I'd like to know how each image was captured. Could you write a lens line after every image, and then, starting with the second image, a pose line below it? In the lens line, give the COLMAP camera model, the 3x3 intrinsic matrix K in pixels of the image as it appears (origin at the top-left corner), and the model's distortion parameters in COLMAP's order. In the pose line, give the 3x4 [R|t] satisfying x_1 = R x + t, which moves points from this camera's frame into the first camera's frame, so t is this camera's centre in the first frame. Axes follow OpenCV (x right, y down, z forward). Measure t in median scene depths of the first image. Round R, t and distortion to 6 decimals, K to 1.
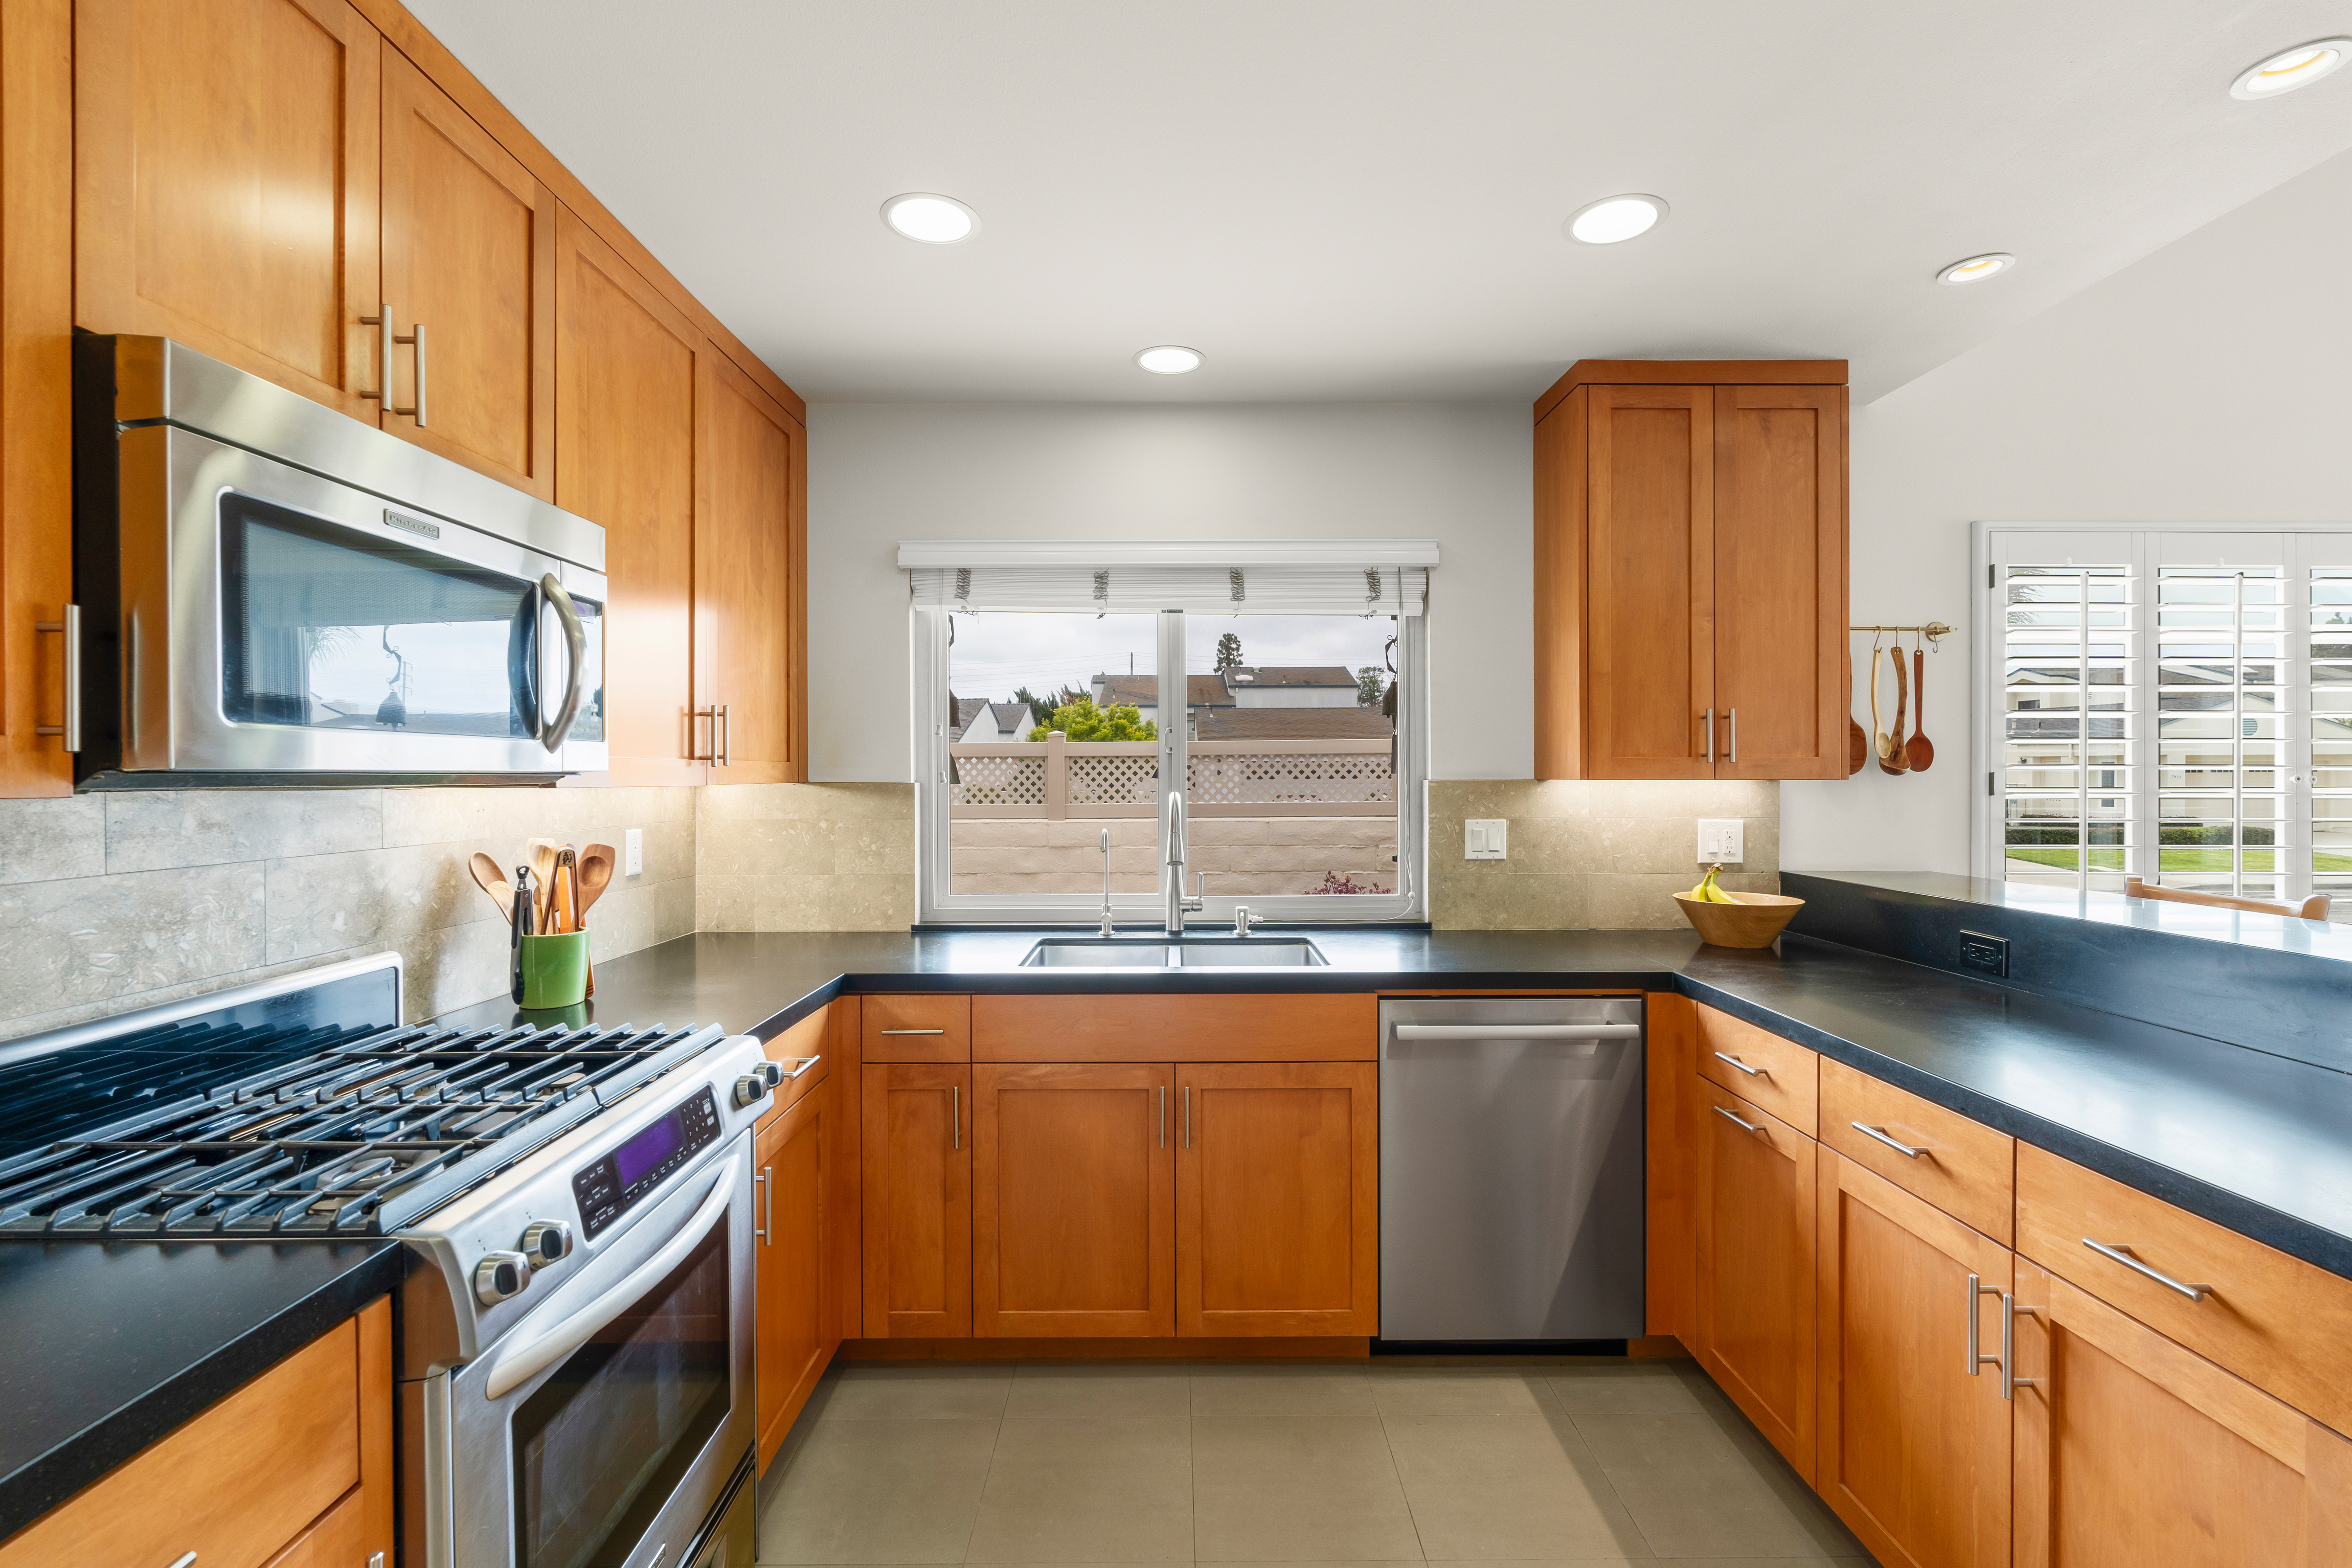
lens RADIAL K [[1031.4, 0, 1175.7], [0, 1031.4, 778.1], [0, 0, 1]] dist [-0.002879, 0.000038]
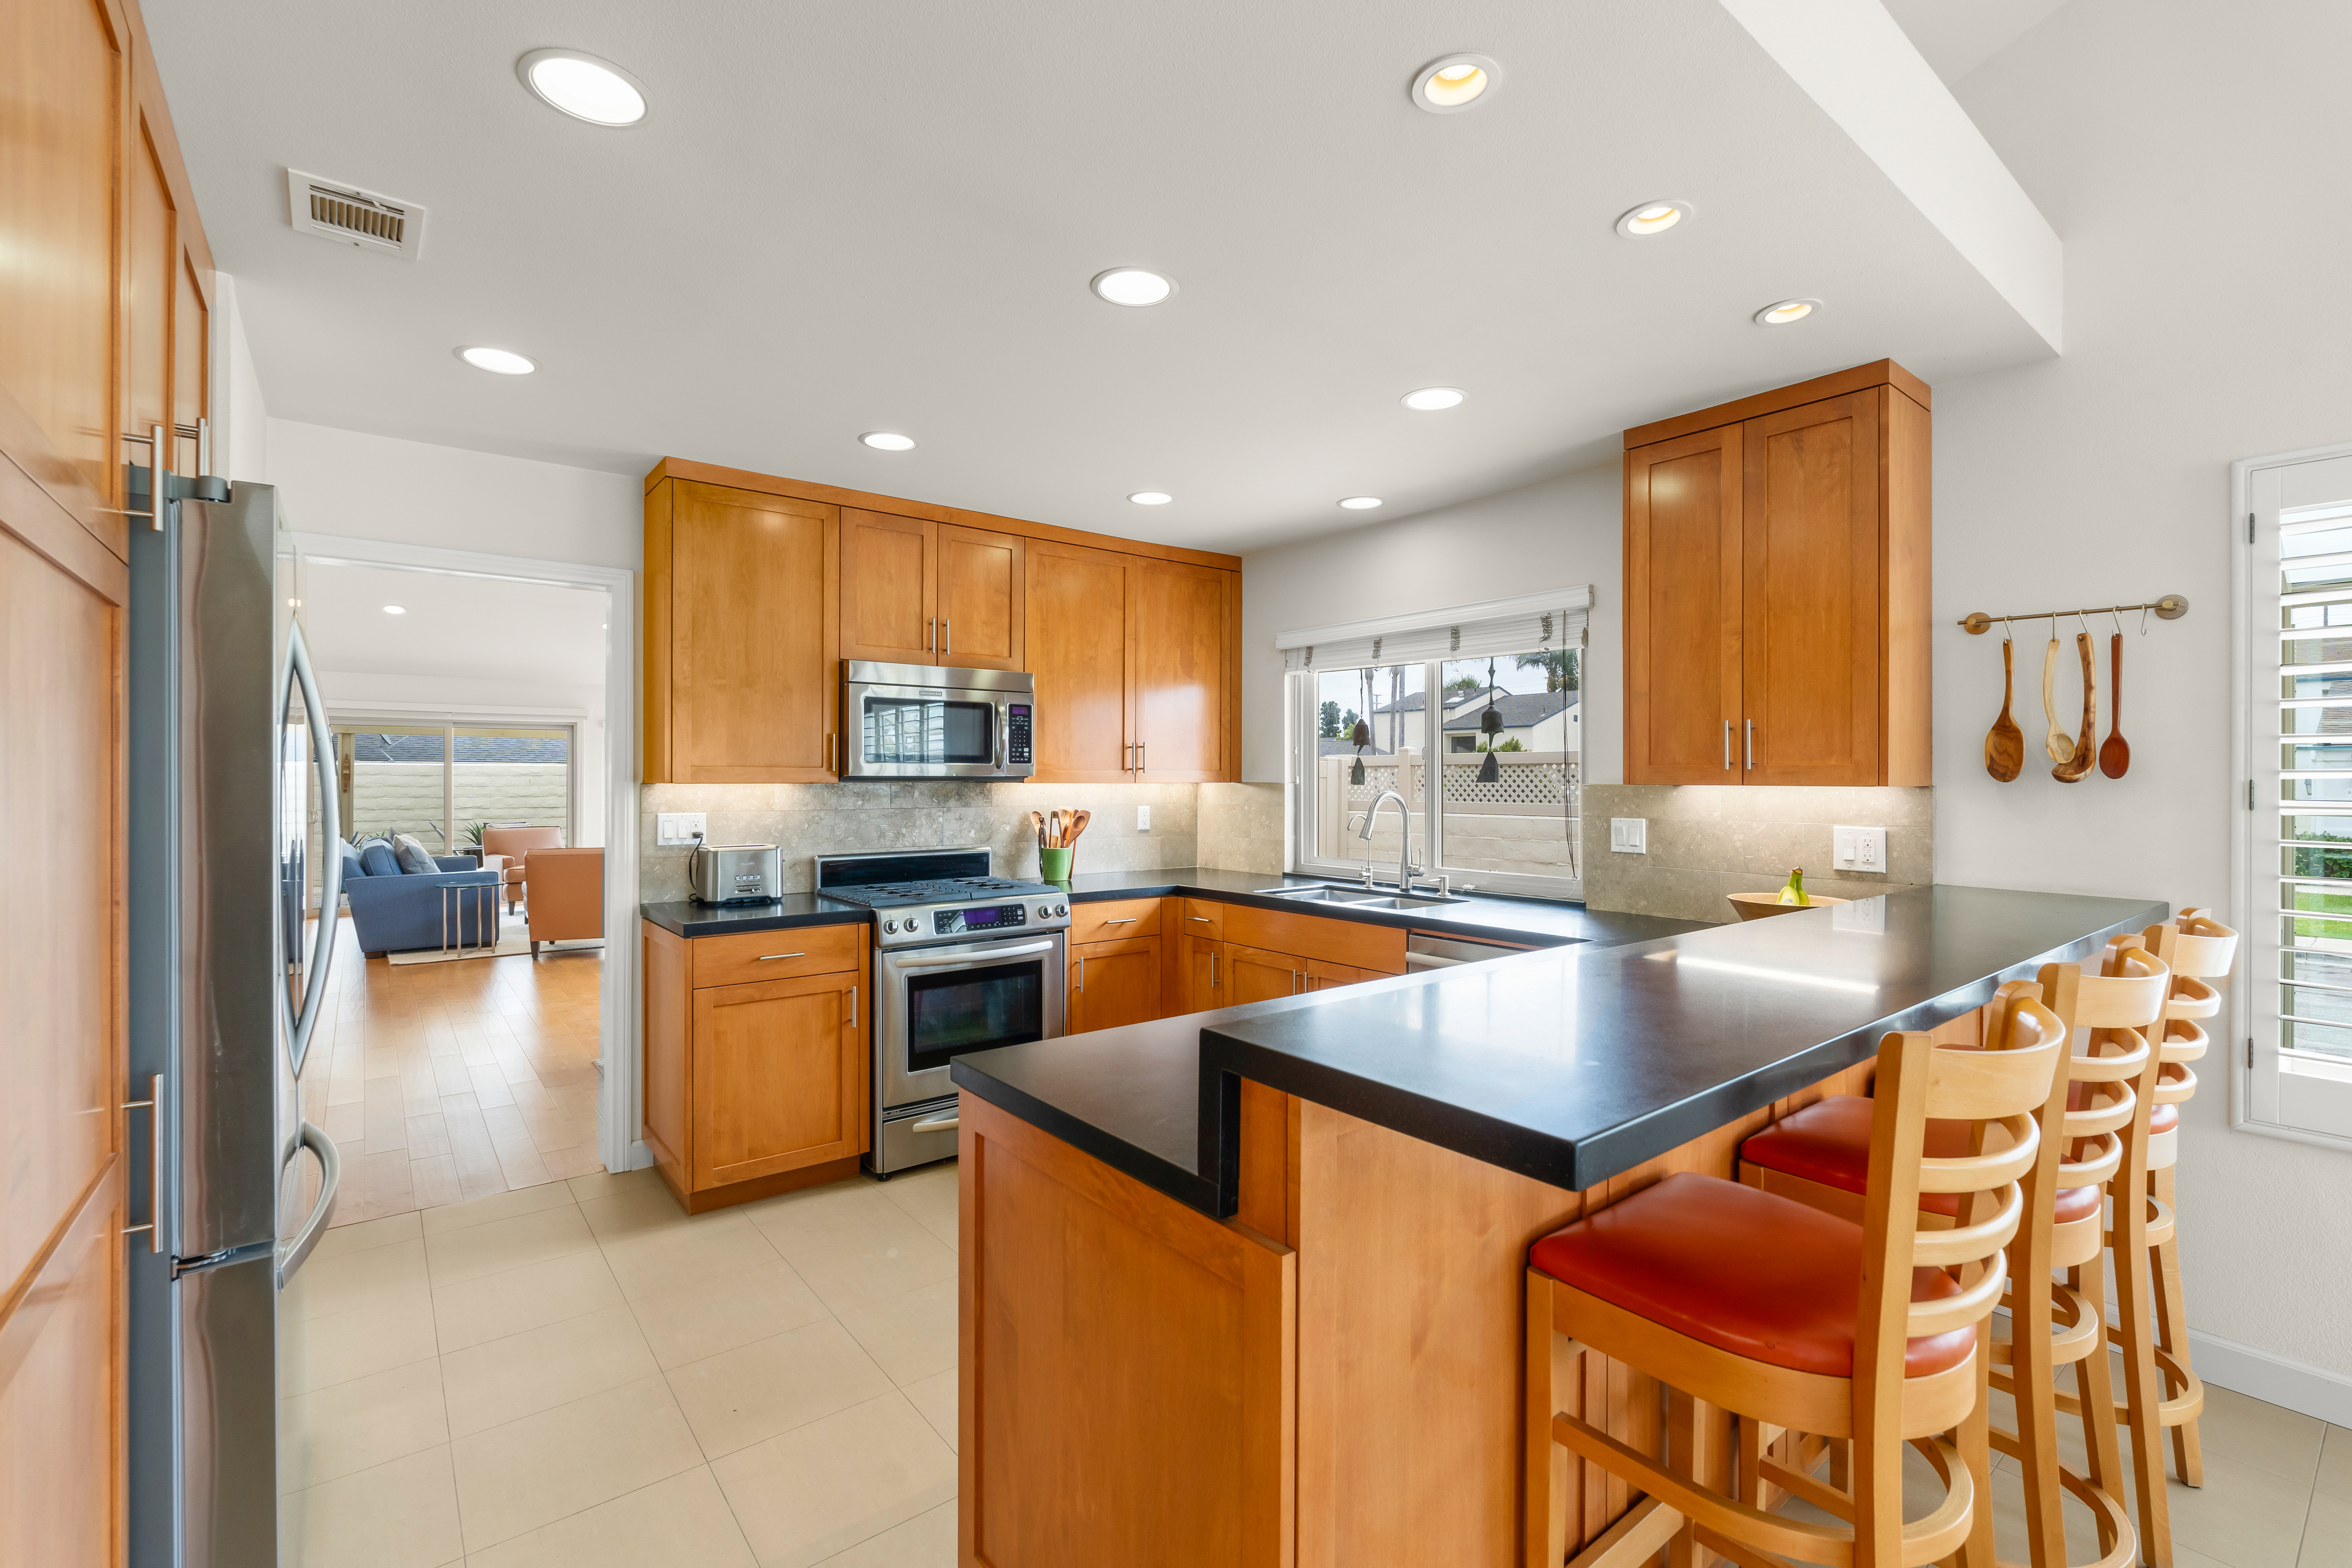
lens RADIAL K [[1031.4, 0, 1175.7], [0, 1031.4, 778.1], [0, 0, 1]] dist [-0.002879, 0.000038]
pose [[0.614396, 0.003390, -0.788990, 1.105857], [-0.006246, 0.999980, -0.000567, -0.001961], [0.788973, 0.005276, 0.614405, -0.146004]]
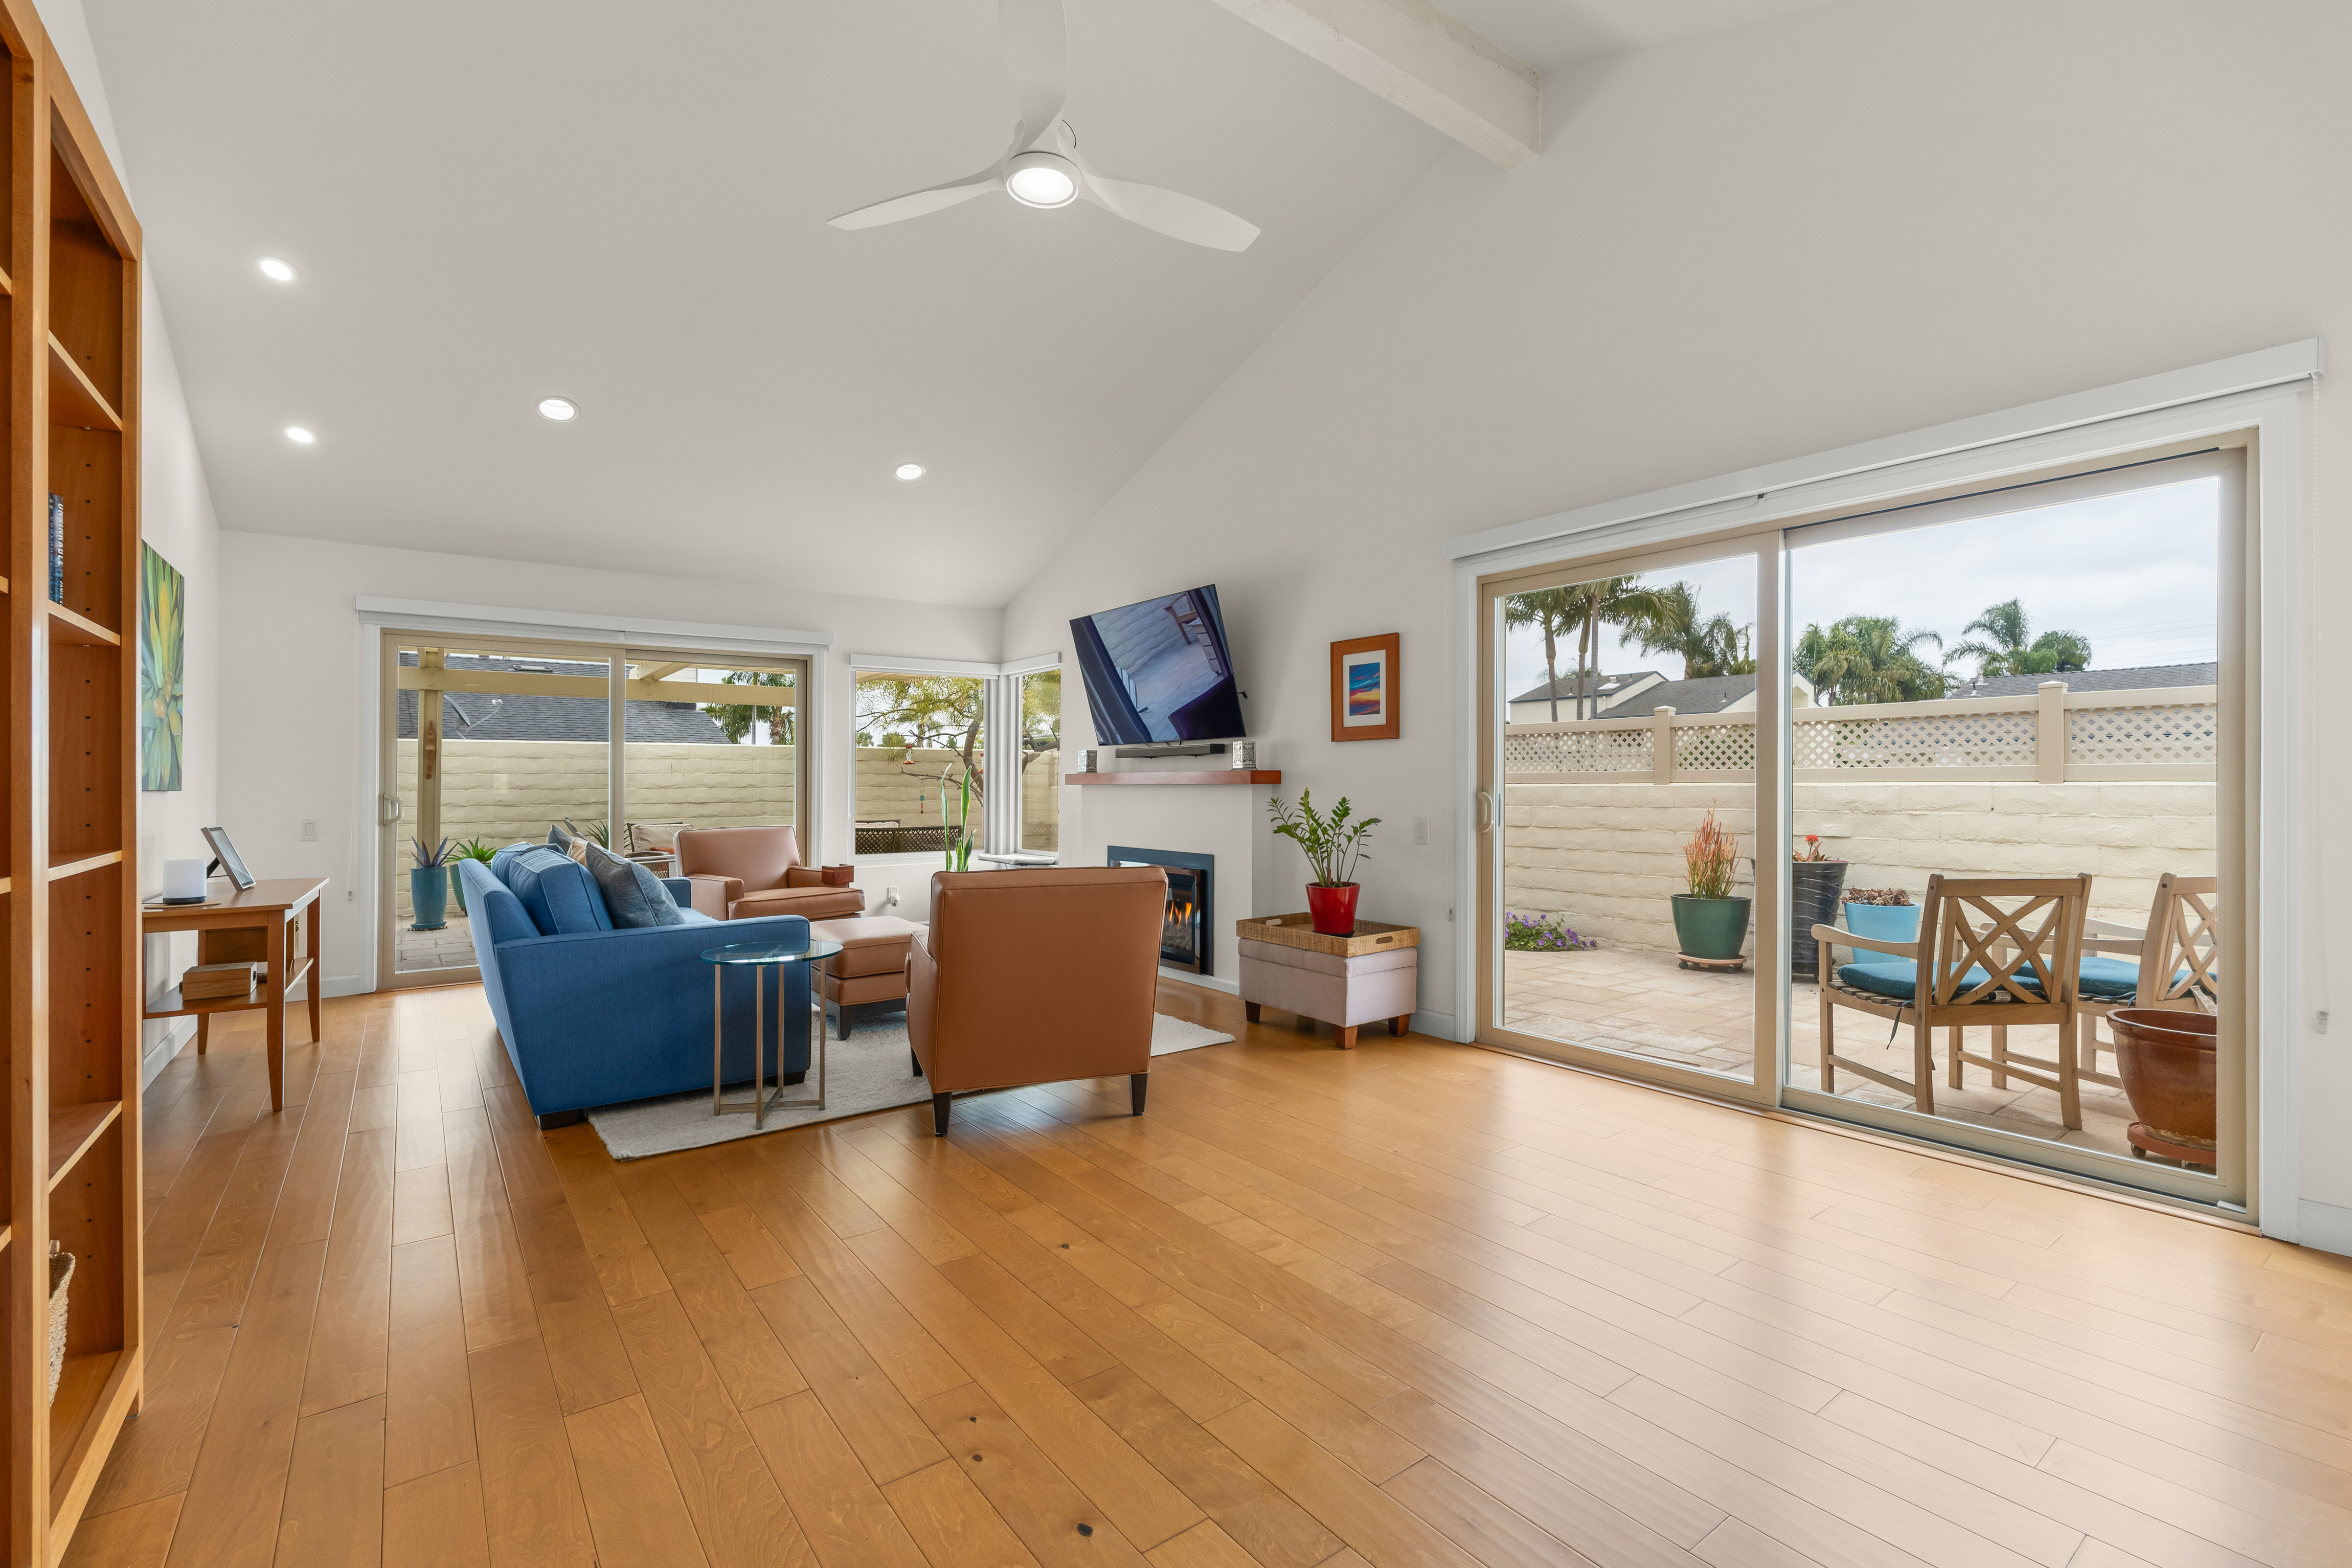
lens RADIAL K [[1031.4, 0, 1175.7], [0, 1031.4, 778.1], [0, 0, 1]] dist [-0.002879, 0.000038]
pose [[0.592278, -0.003855, -0.805724, -1.471514], [0.000708, 0.999991, -0.004264, 0.116660], [0.805733, 0.001956, 0.592275, -0.304375]]
